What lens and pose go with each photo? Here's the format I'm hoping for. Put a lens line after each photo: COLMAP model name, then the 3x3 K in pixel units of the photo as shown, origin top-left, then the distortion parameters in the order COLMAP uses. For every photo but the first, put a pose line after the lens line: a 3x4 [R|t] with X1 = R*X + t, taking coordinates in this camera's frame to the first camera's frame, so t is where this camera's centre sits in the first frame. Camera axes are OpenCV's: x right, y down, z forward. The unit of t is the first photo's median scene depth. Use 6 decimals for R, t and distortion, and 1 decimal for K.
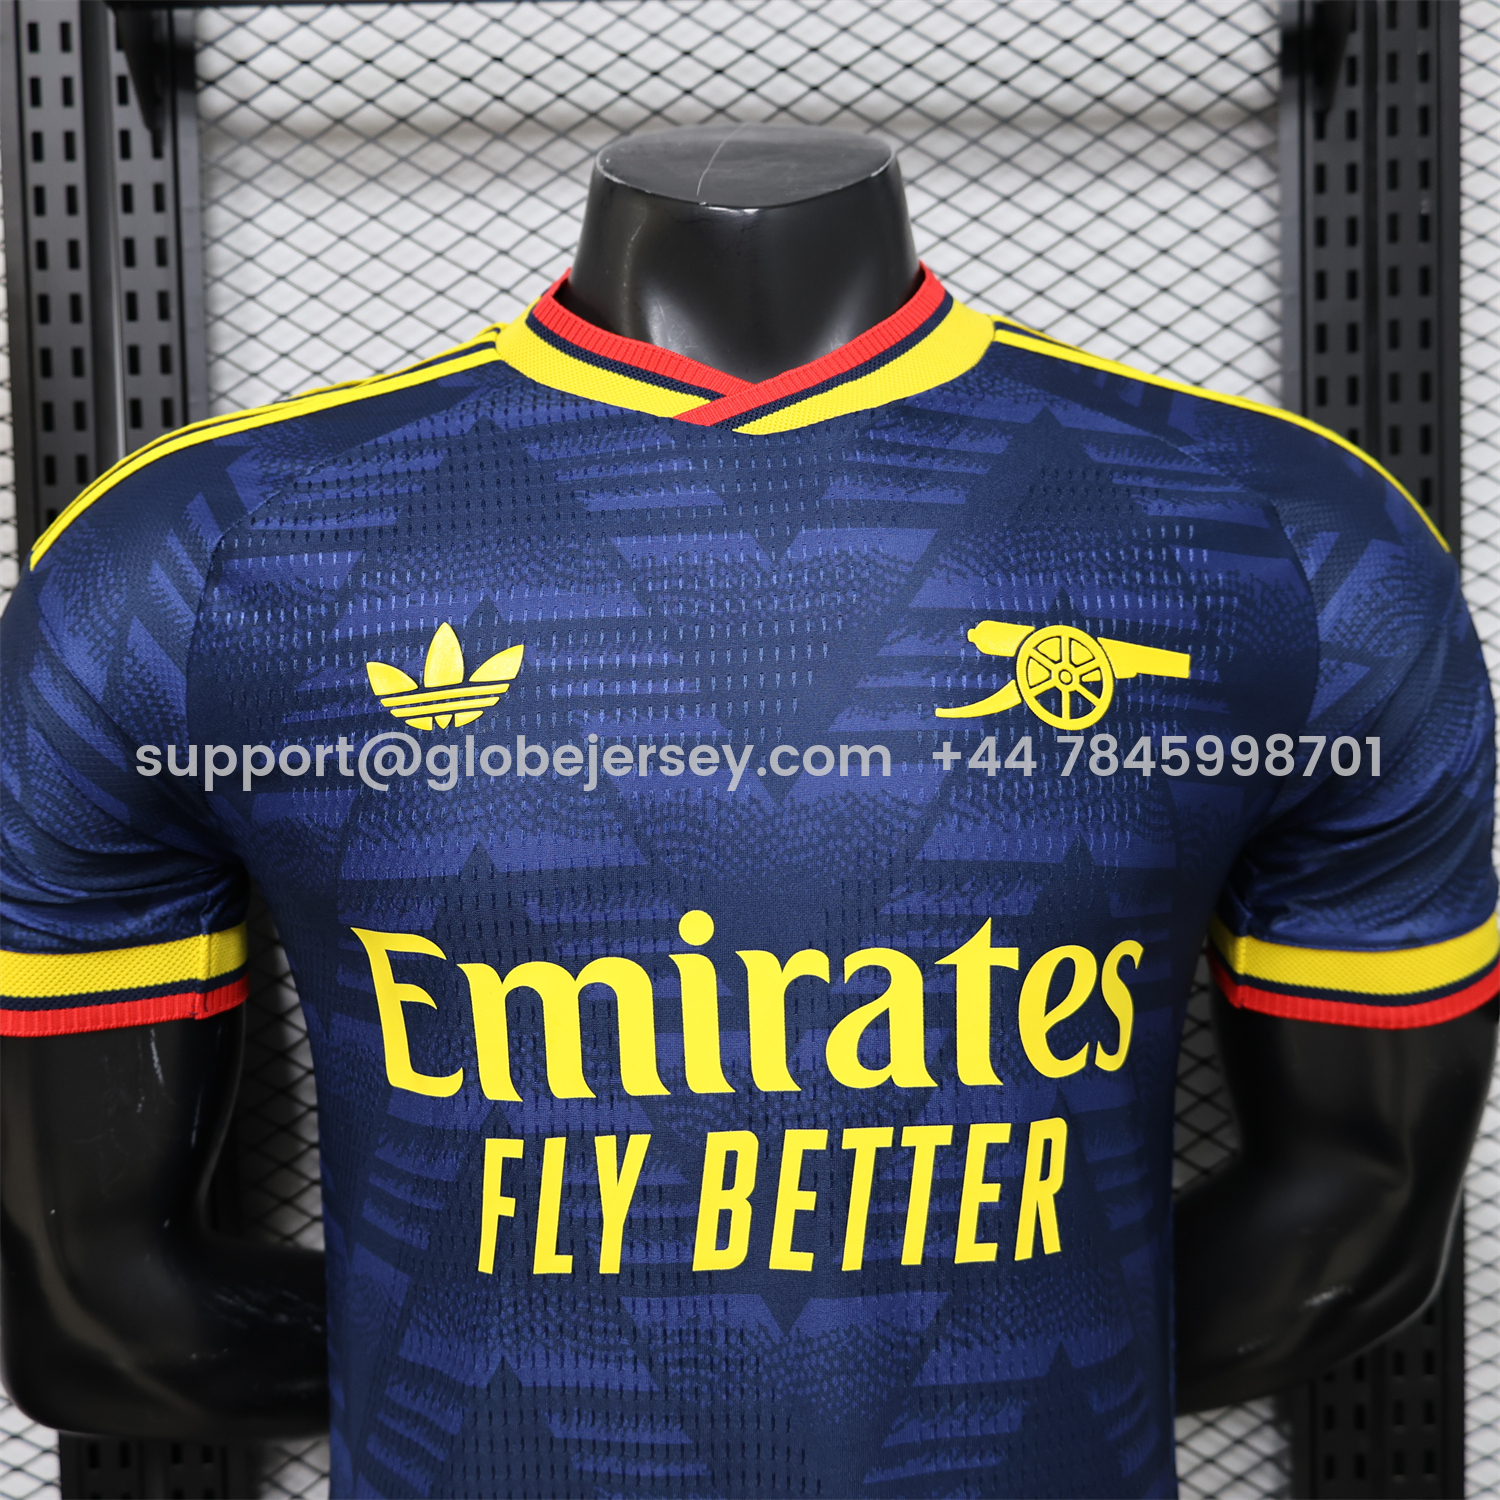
lens RADIAL K [[1531.3, 0, 698.1], [0, 1531.3, 706.5], [0, 0, 1]] dist [-0.006303, -0.007193]
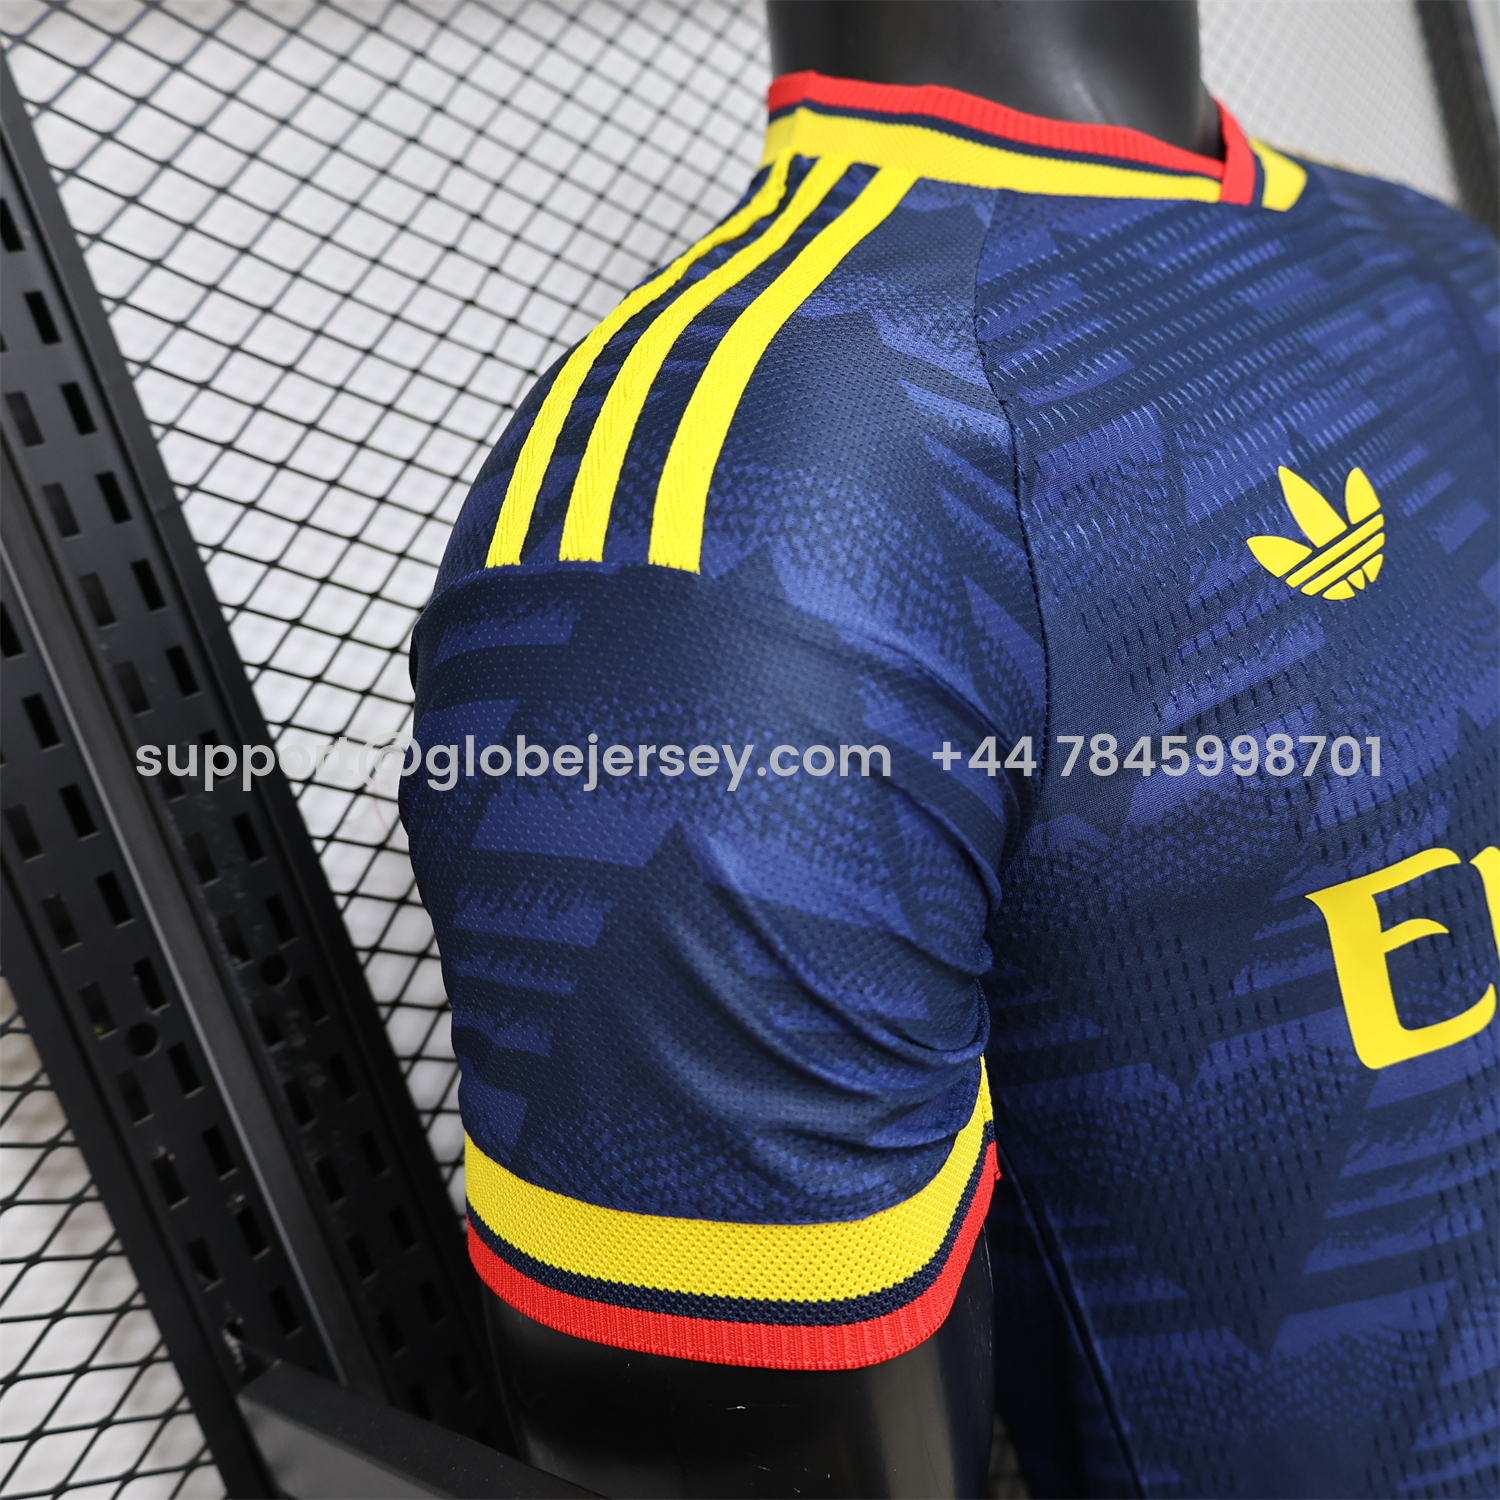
lens RADIAL K [[1531.3, 0, 698.1], [0, 1531.3, 706.5], [0, 0, 1]] dist [-0.006303, -0.007193]
pose [[0.689281, -0.304434, 0.657428, -0.873980], [0.311408, 0.943823, 0.110558, -0.112667], [-0.654154, 0.128523, 0.745362, 0.622133]]
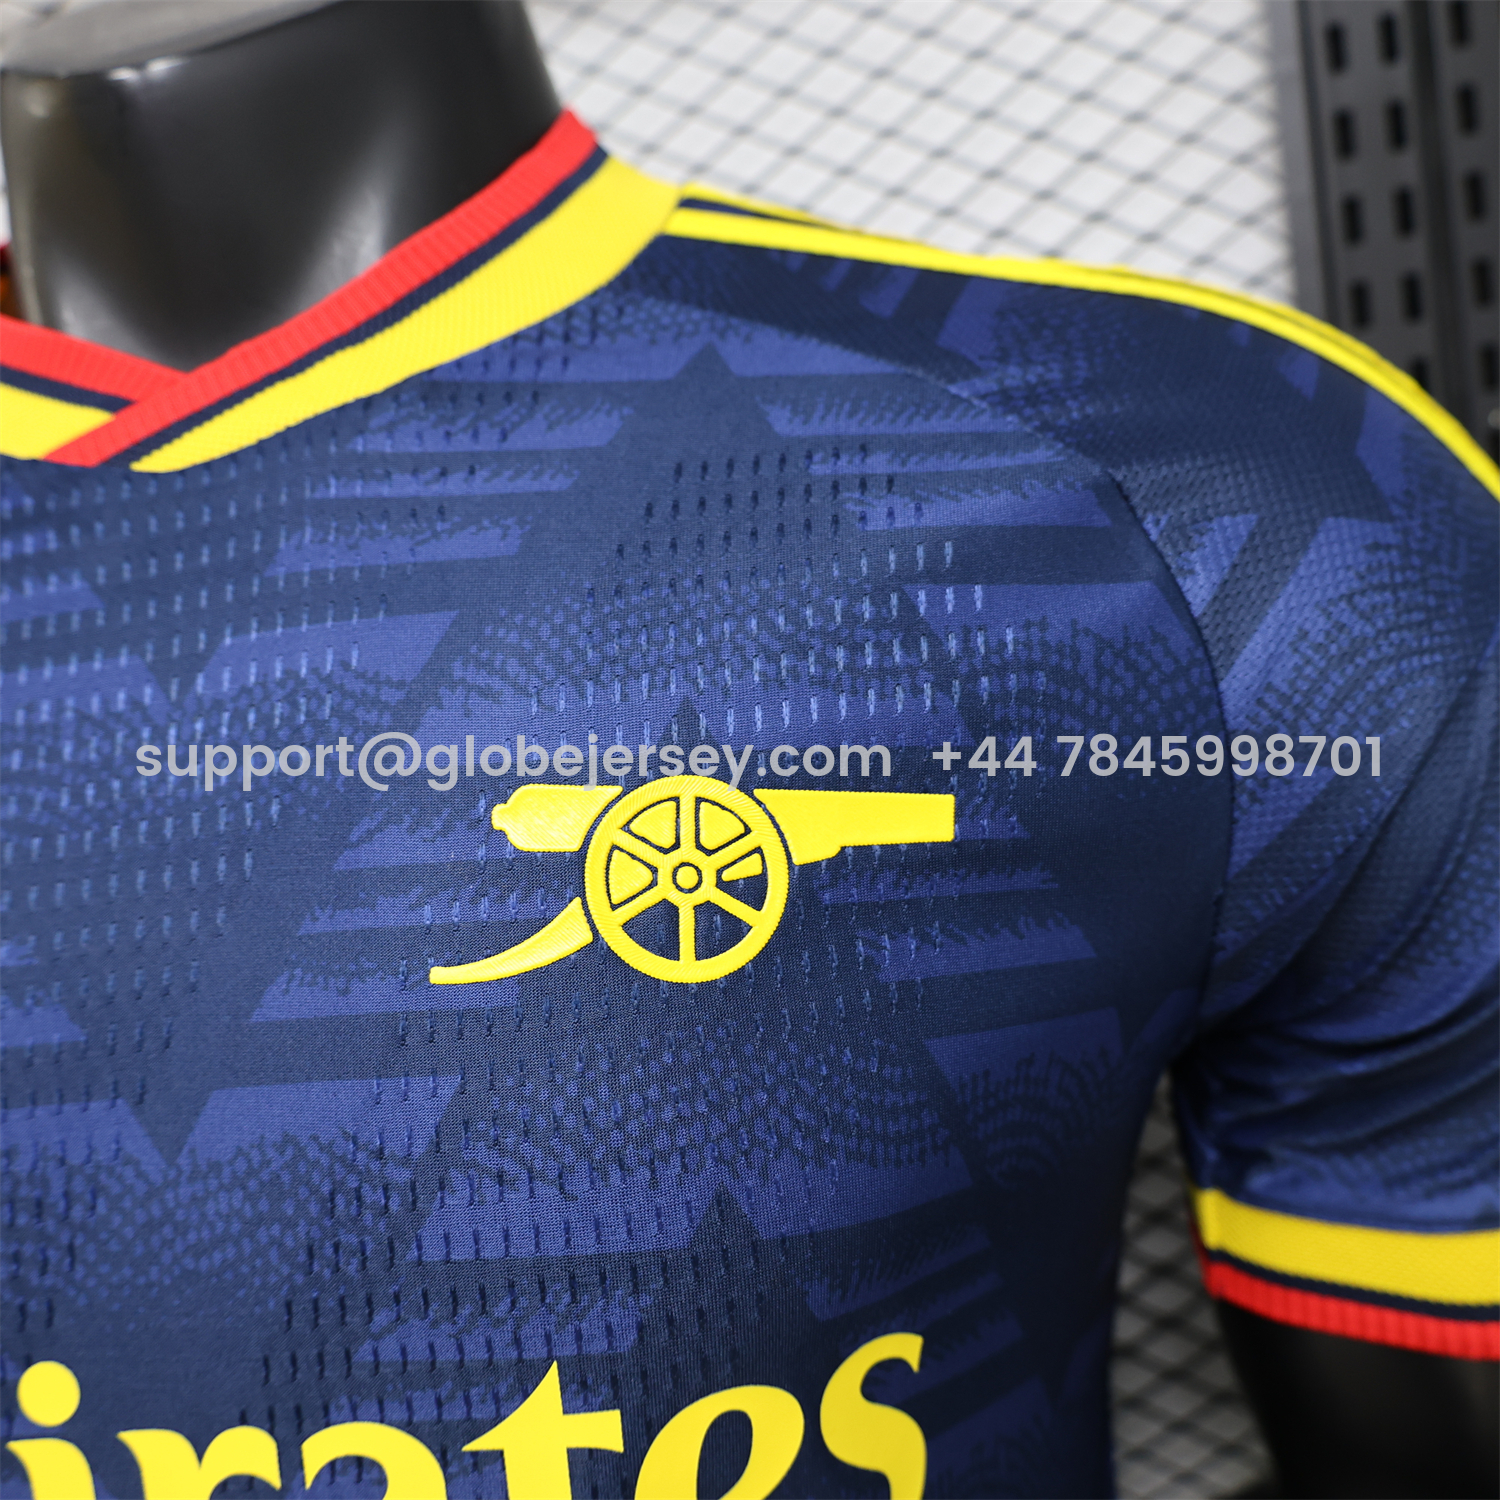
lens RADIAL K [[1531.3, 0, 698.1], [0, 1531.3, 706.5], [0, 0, 1]] dist [-0.006303, -0.007193]
pose [[0.982670, -0.097701, -0.157525, 0.322130], [0.107442, 0.992714, 0.054542, -0.102301], [0.151048, -0.070521, 0.986008, 0.472830]]
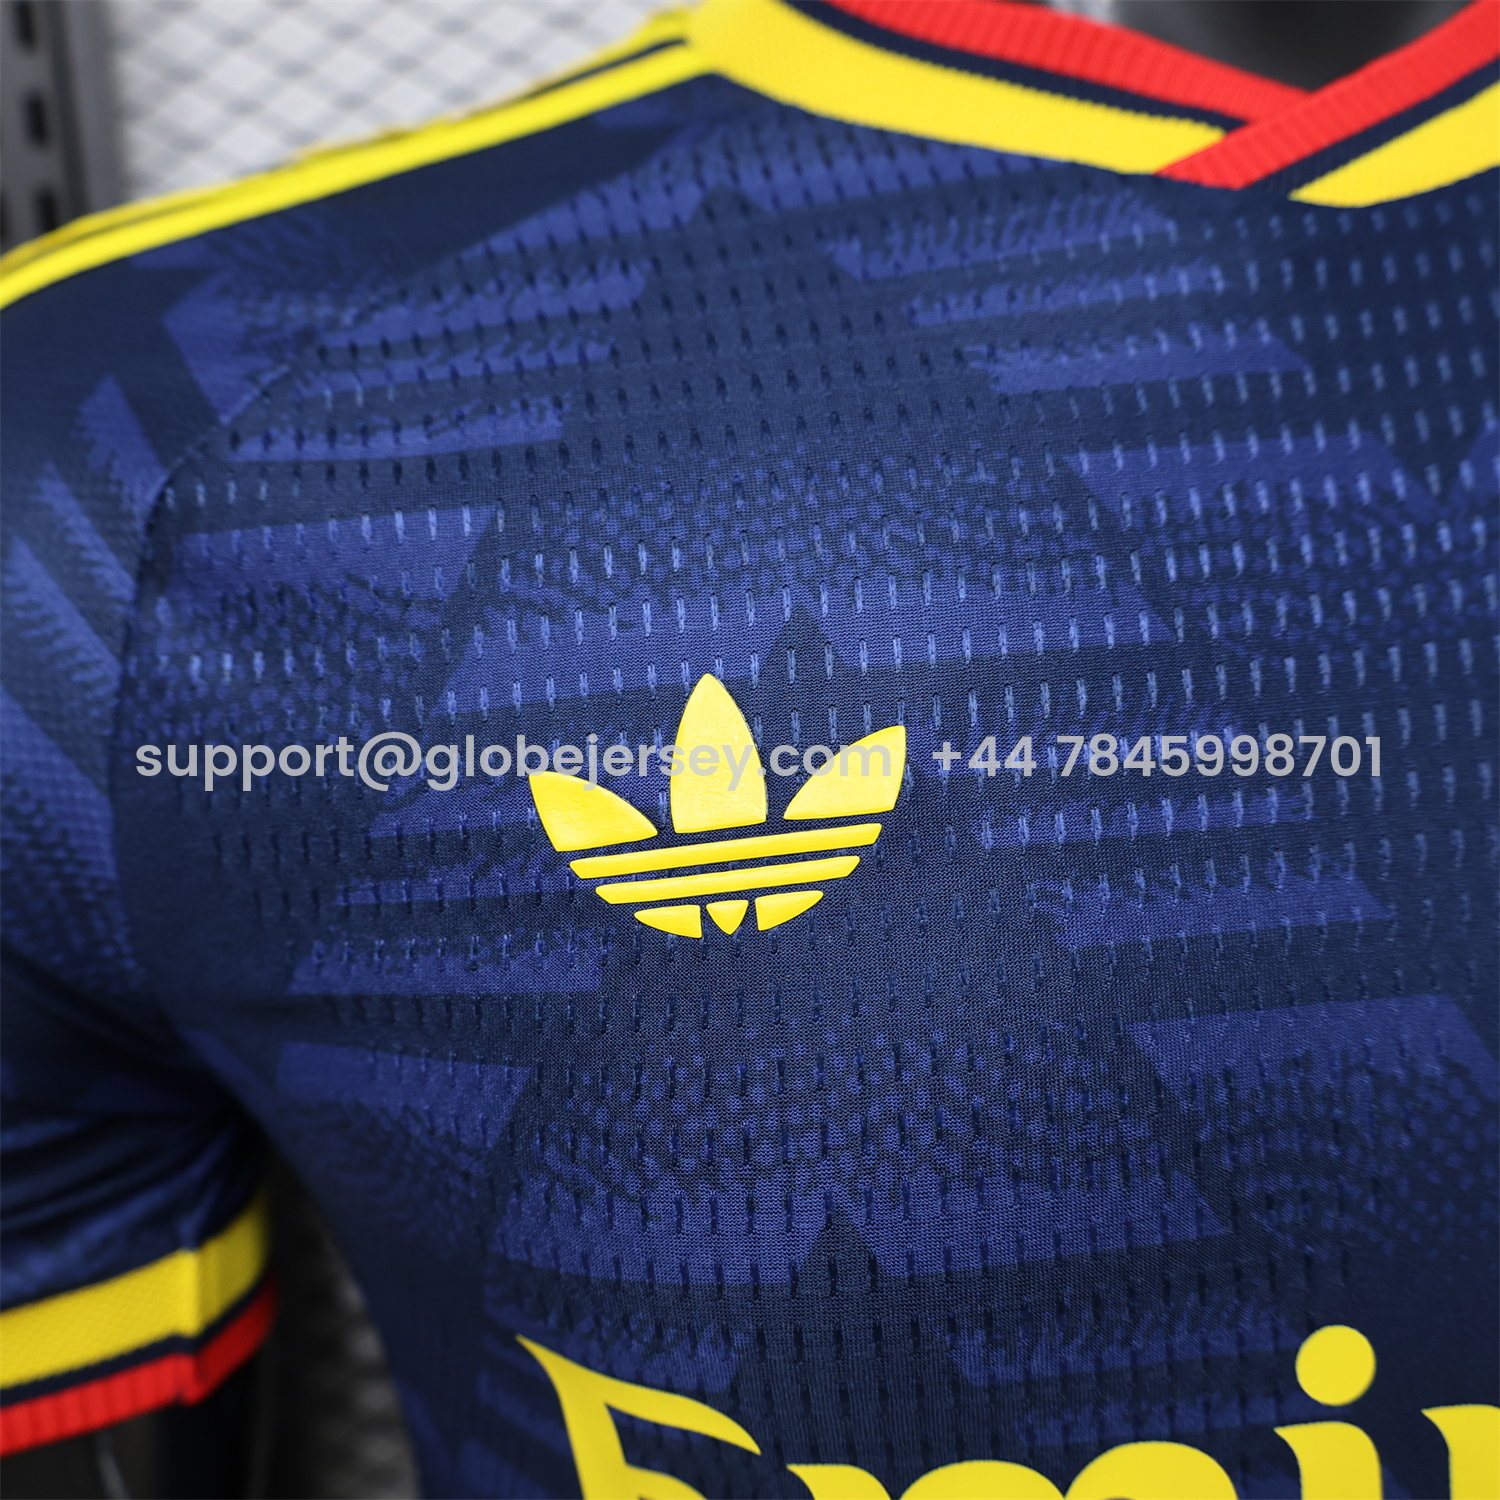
lens RADIAL K [[1531.3, 0, 698.1], [0, 1531.3, 706.5], [0, 0, 1]] dist [-0.006303, -0.007193]
pose [[0.998809, -0.040205, 0.027655, -0.175316], [0.036729, 0.992524, 0.116388, -0.092958], [-0.032127, -0.115234, 0.992819, 0.557723]]
